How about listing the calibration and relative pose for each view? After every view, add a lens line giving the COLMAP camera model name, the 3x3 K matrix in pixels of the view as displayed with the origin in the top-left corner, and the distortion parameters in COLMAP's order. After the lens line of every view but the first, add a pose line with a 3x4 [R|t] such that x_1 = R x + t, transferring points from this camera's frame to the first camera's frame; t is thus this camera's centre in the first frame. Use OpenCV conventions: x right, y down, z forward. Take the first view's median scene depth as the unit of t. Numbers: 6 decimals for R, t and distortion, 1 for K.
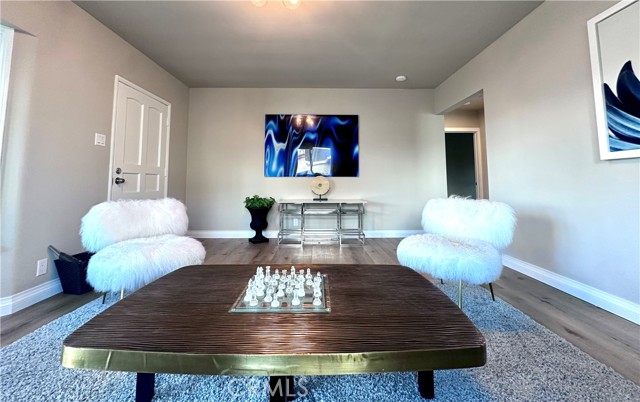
lens RADIAL K [[255.2, 0, 319.0], [0, 255.2, 160.7], [0, 0, 1]] dist [-0.002317, -0.000227]
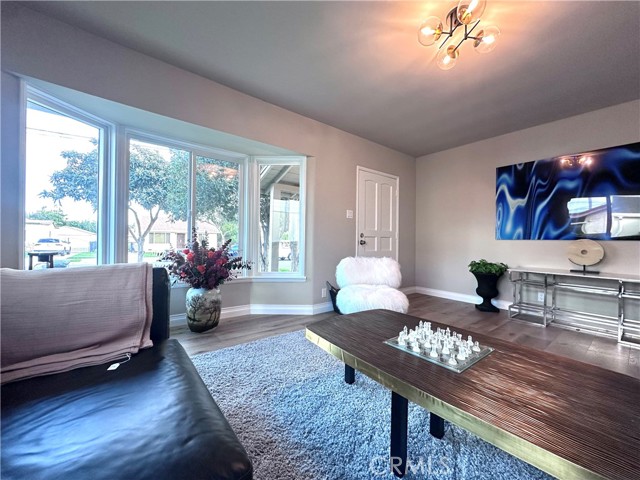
lens RADIAL K [[254.0, 0, 320.0], [0, 254.0, 240.0], [0, 0, 1]] dist [-0.002363, -0.000309]
pose [[0.610465, 0.010115, -0.791979, 0.122300], [0.049682, 0.997460, 0.051035, -0.011635], [0.790484, -0.070502, 0.608412, -0.016687]]
